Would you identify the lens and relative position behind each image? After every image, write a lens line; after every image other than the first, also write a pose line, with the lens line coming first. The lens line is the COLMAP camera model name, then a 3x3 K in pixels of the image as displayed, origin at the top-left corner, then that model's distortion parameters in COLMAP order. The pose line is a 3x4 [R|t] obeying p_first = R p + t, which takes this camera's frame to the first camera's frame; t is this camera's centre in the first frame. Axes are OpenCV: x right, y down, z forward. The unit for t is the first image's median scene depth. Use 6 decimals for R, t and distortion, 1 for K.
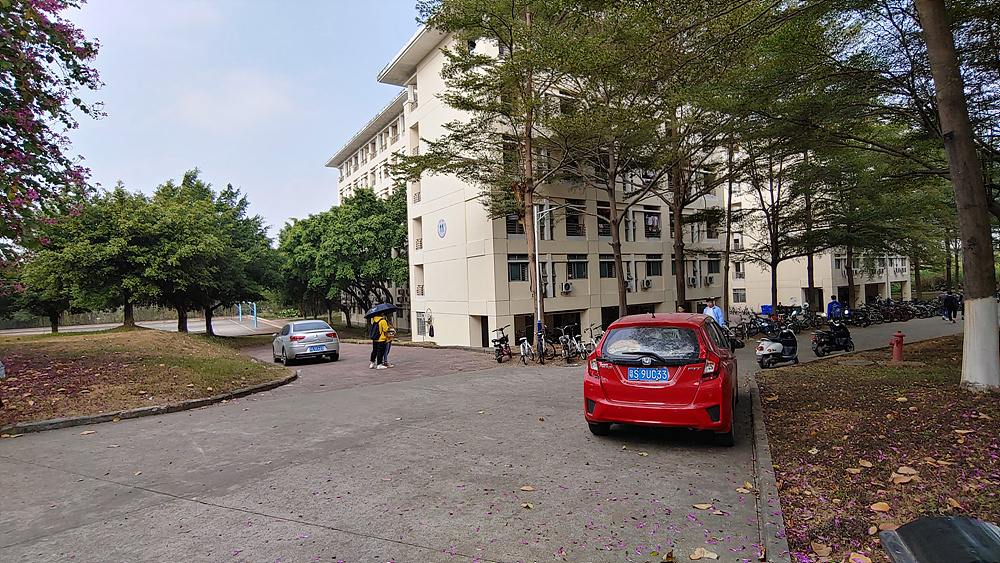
lens RADIAL K [[473.9, 0, 500.6], [0, 473.9, 283.6], [0, 0, 1]] dist [-0.022366, 0.000685]
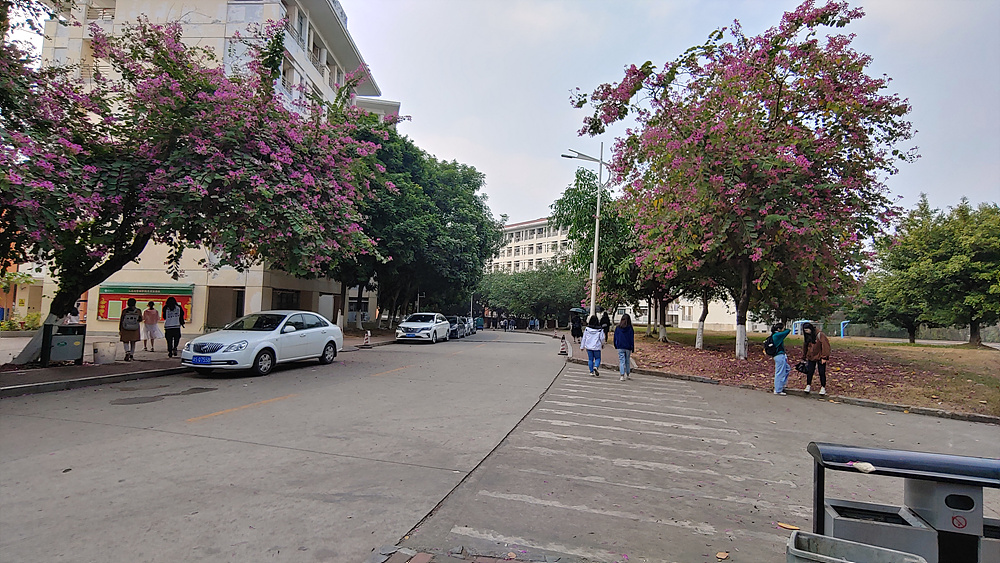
lens RADIAL K [[473.9, 0, 500.6], [0, 473.9, 283.6], [0, 0, 1]] dist [-0.022366, 0.000685]
pose [[0.069153, -0.009819, -0.997558, 0.108649], [-0.021200, 0.999711, -0.011310, -0.004101], [0.997381, 0.021930, 0.068925, -0.055001]]
